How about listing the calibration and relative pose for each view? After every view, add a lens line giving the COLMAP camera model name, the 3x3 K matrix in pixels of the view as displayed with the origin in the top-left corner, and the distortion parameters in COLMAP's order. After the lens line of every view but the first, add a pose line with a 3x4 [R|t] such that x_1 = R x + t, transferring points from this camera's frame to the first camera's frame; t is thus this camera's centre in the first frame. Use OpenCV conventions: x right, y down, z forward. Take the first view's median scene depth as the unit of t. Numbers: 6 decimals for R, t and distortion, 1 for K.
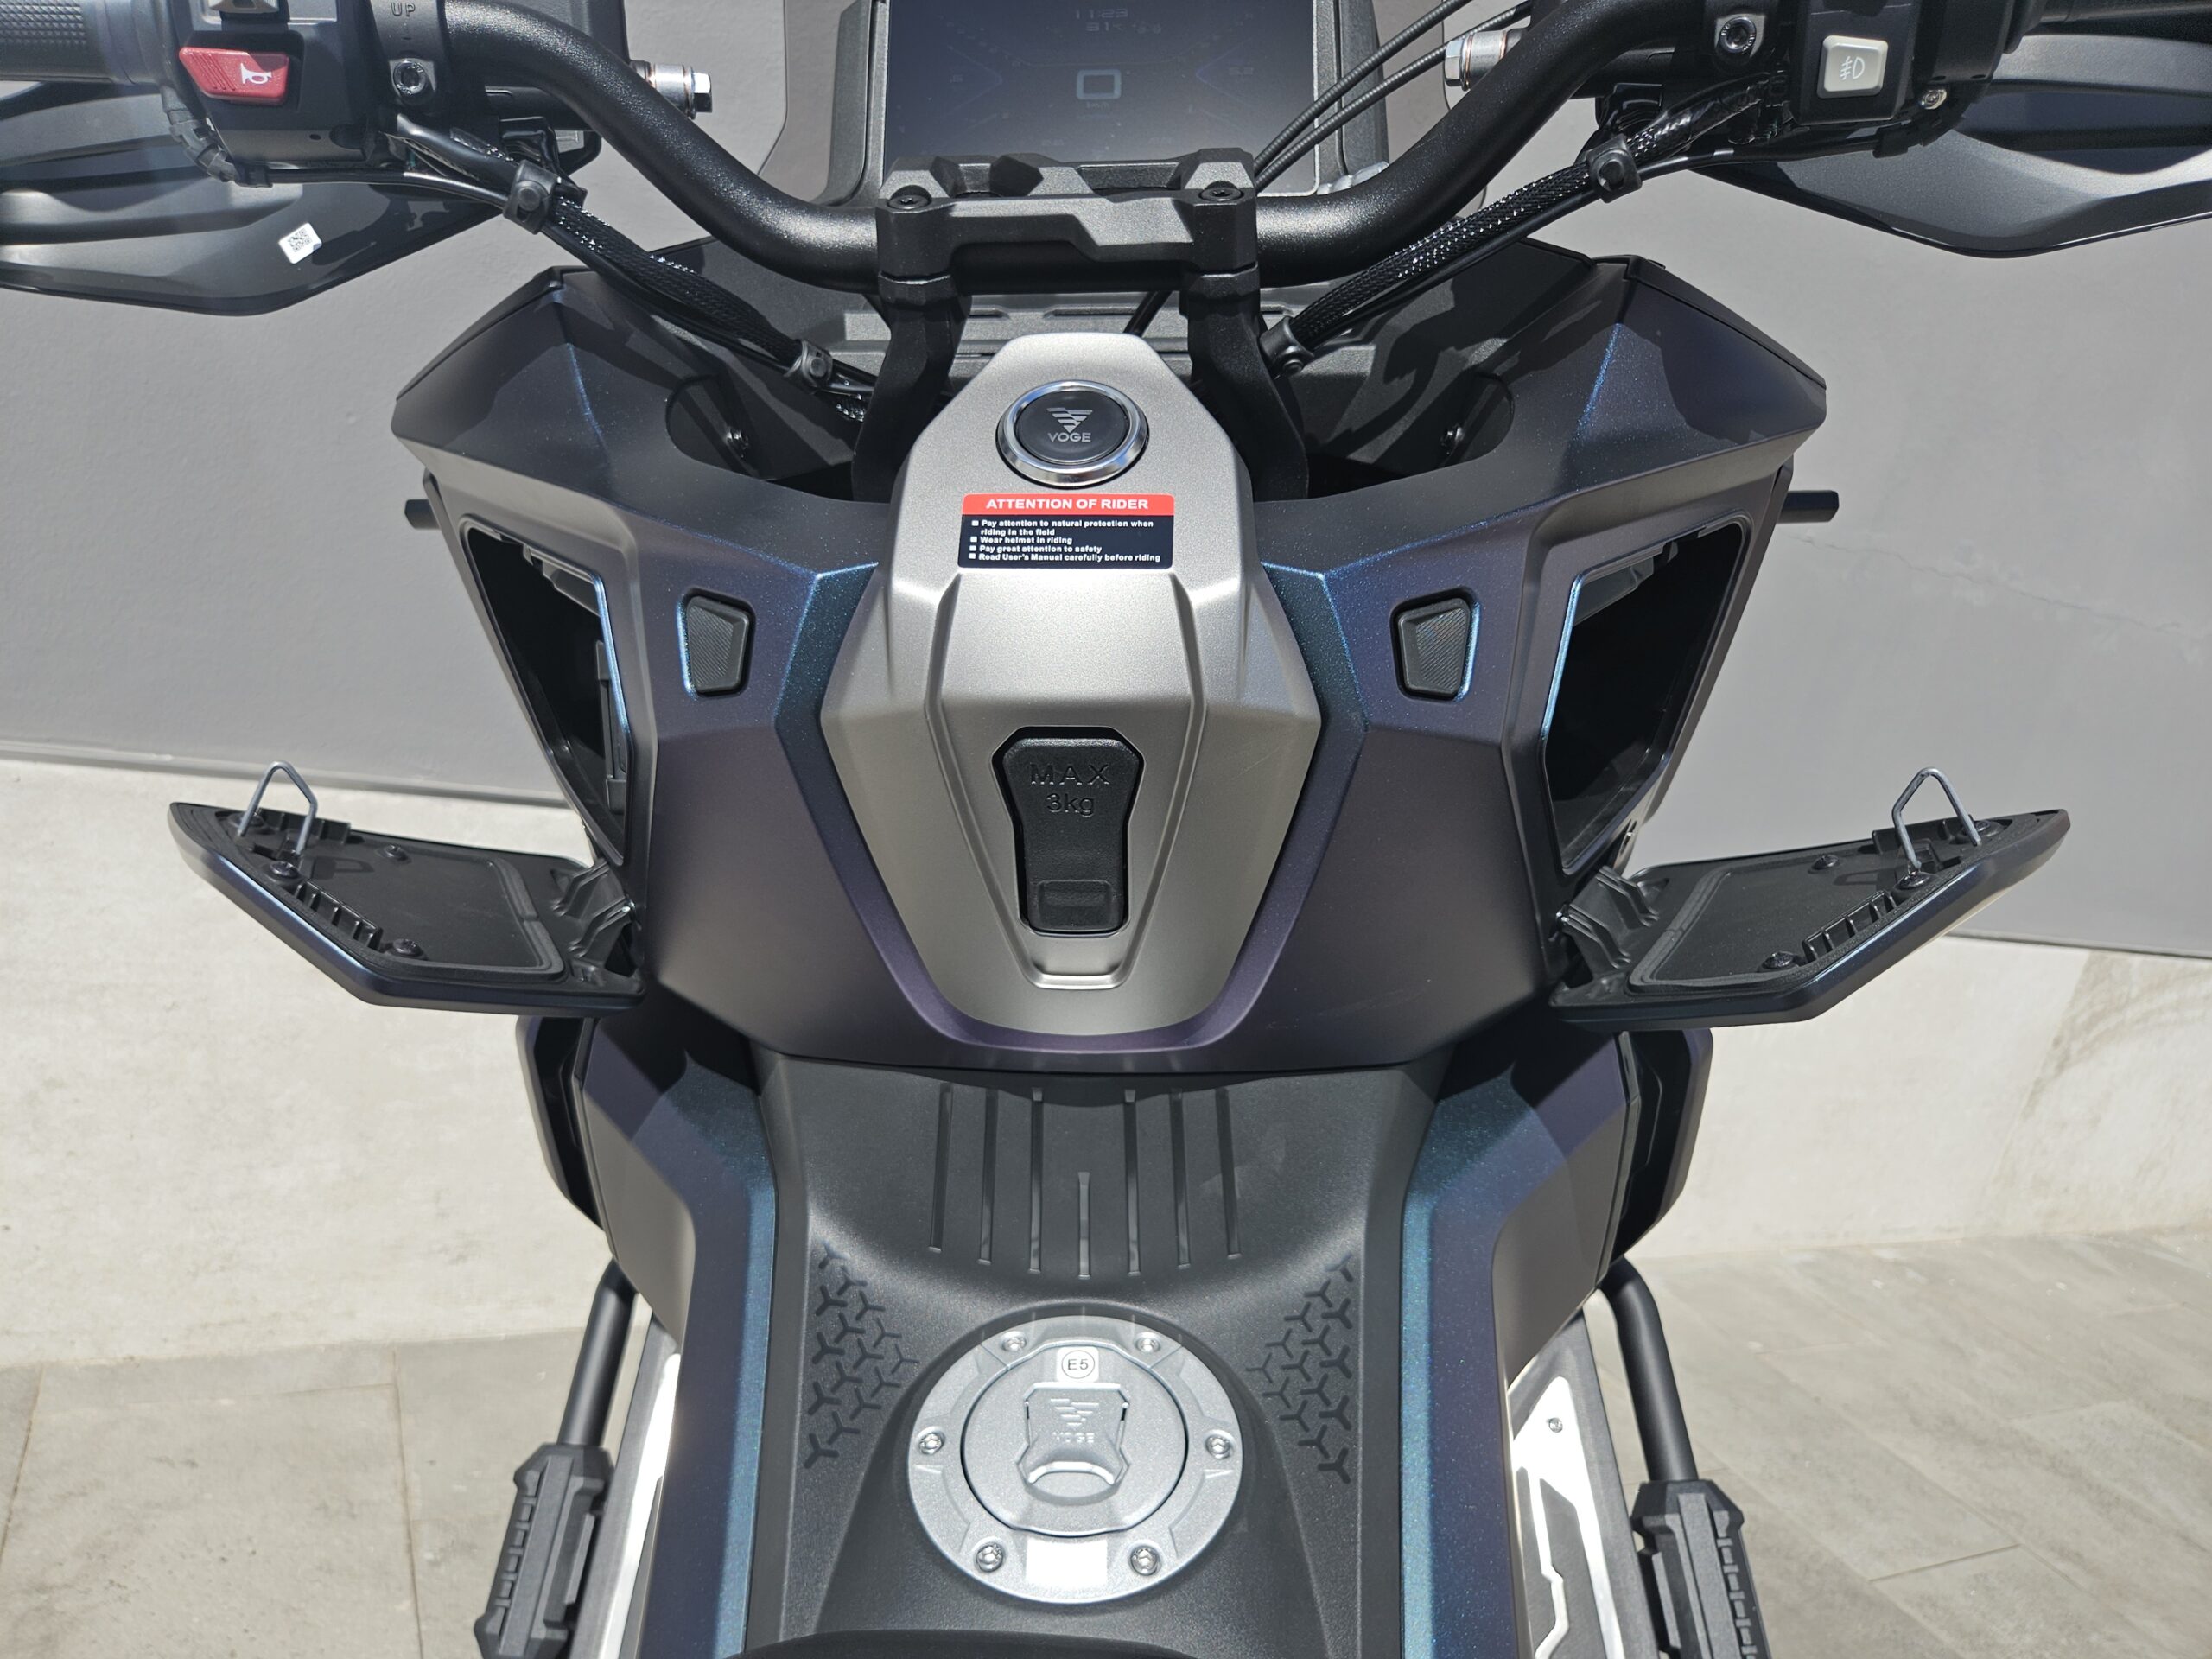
lens RADIAL K [[1475.1, 0, 1096.6], [0, 1475.1, 833.0], [0, 0, 1]] dist [0.064663, -0.054763]
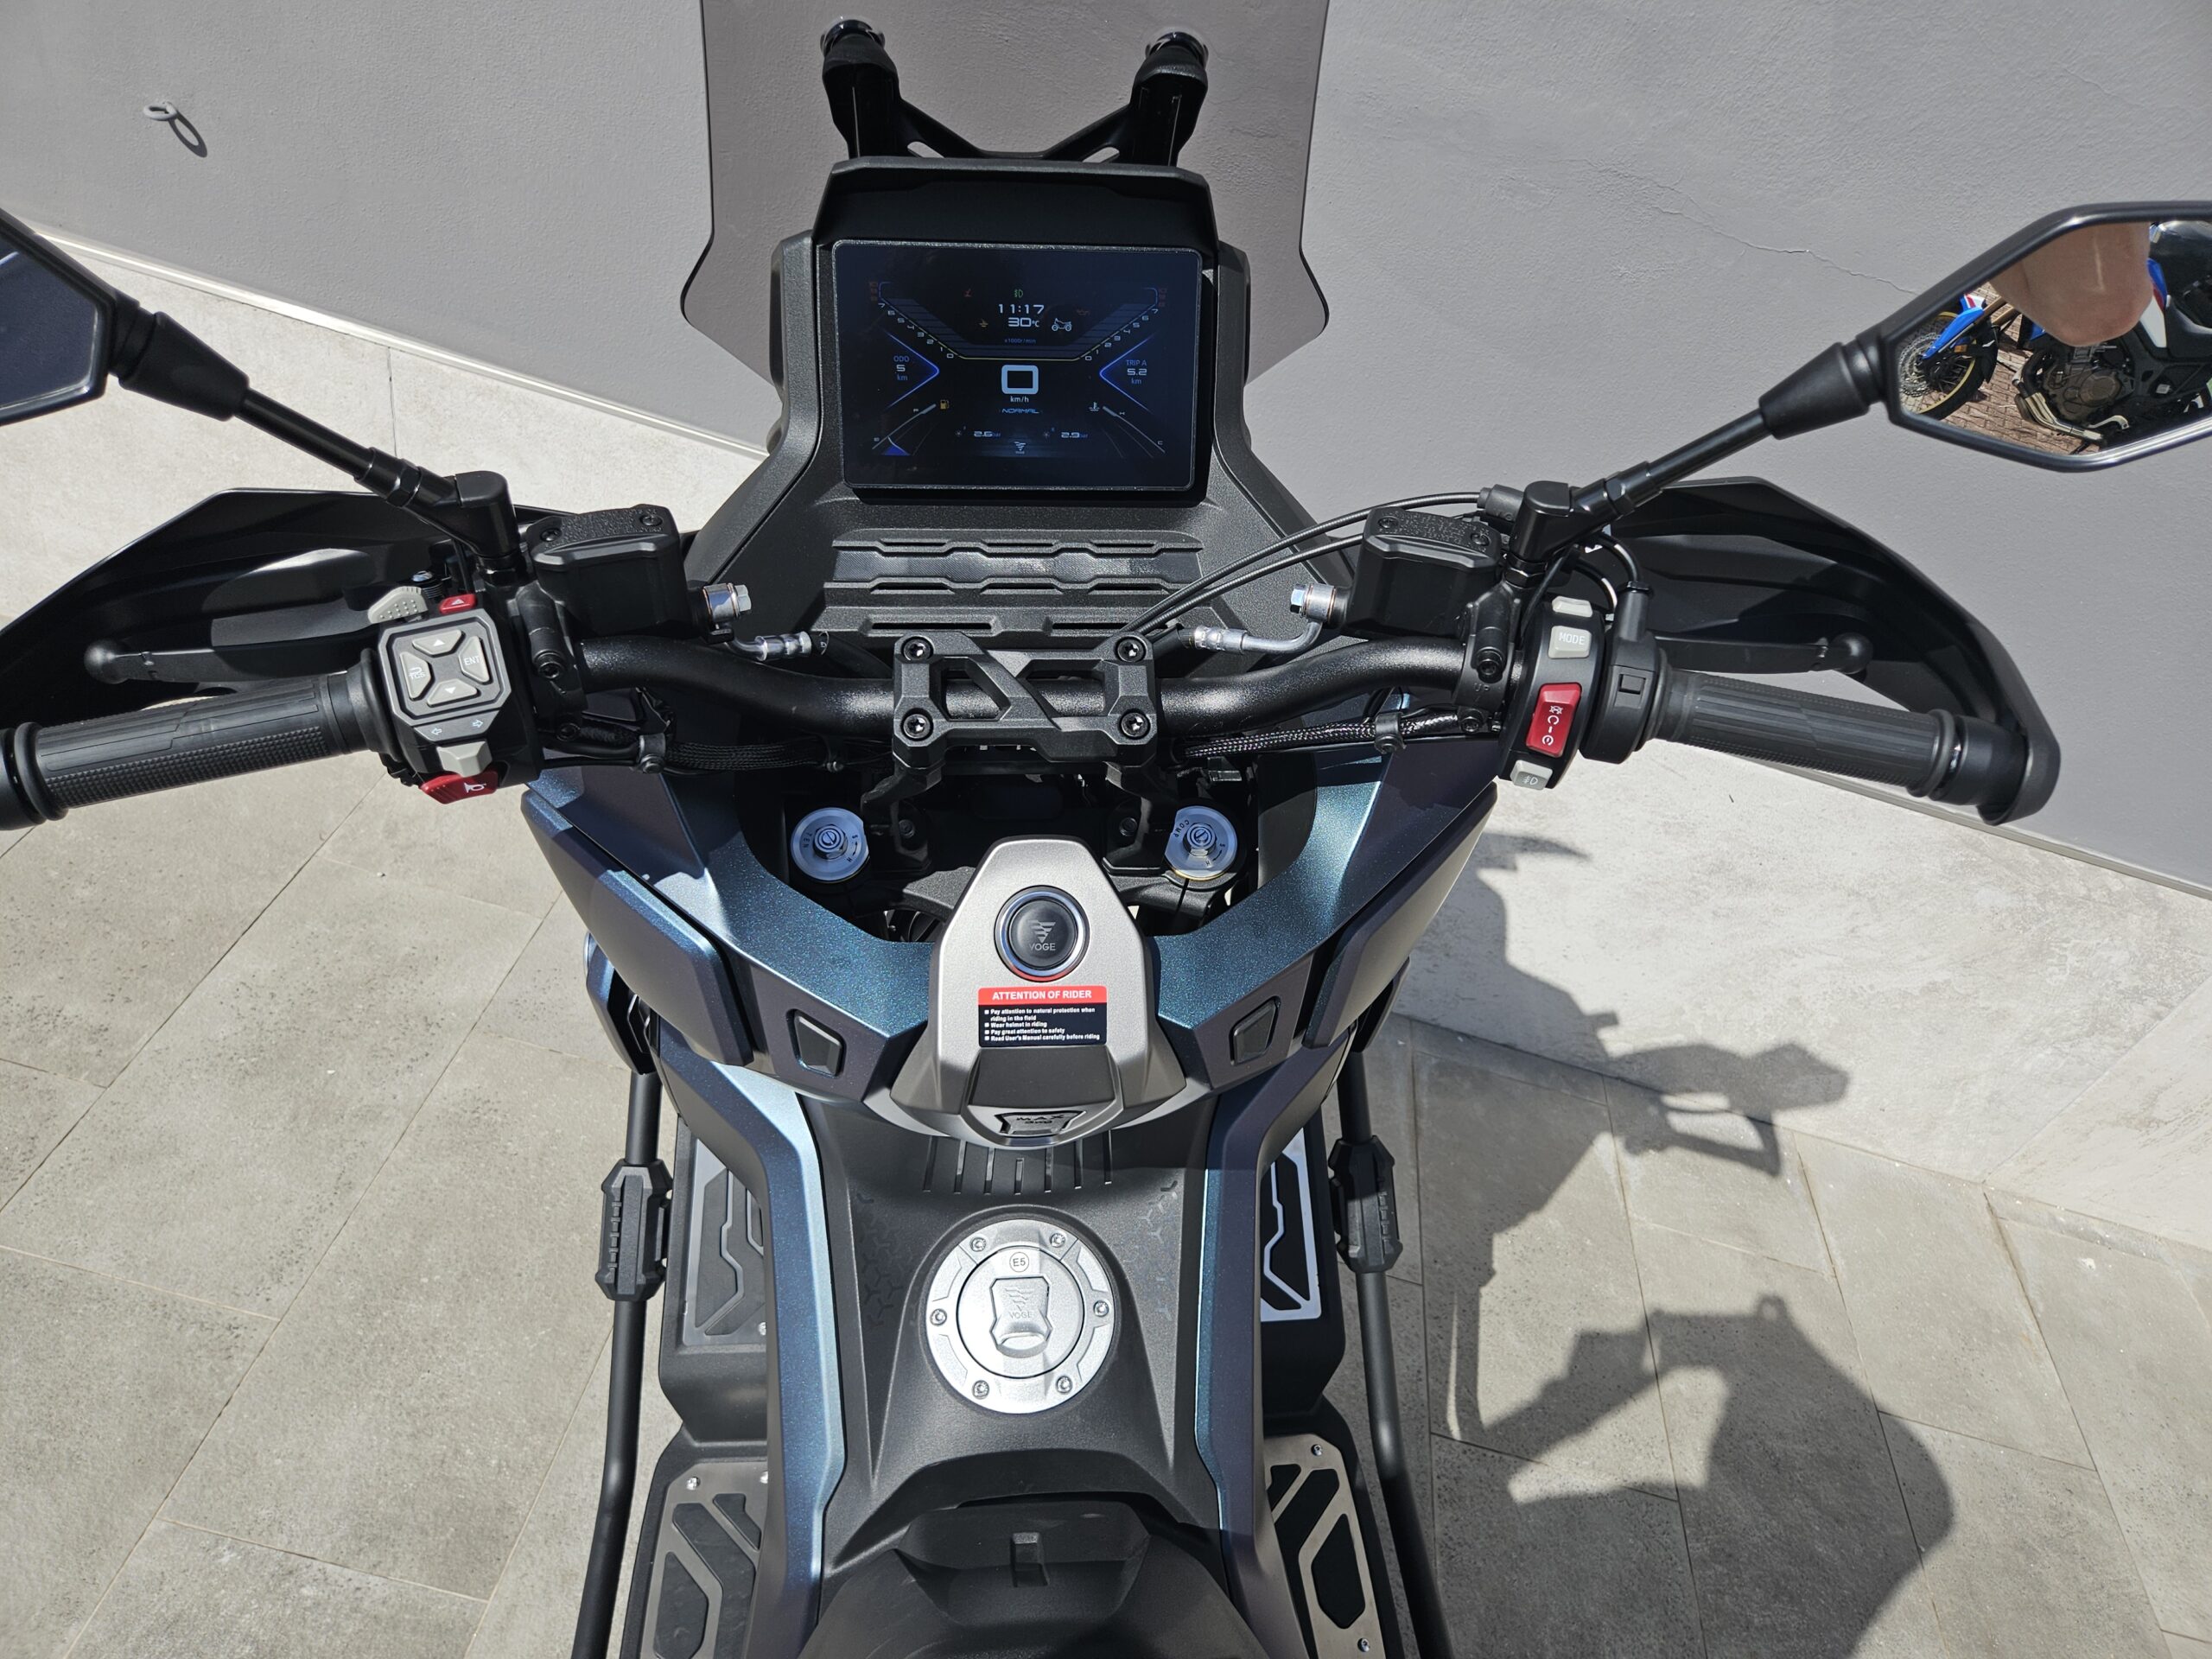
lens RADIAL K [[1475.1, 0, 1096.6], [0, 1475.1, 833.0], [0, 0, 1]] dist [0.064663, -0.054763]
pose [[0.990323, -0.037937, 0.133498, -0.170759], [-0.031451, 0.875540, 0.482121, -1.163574], [-0.135173, -0.481654, 0.865874, -0.334854]]
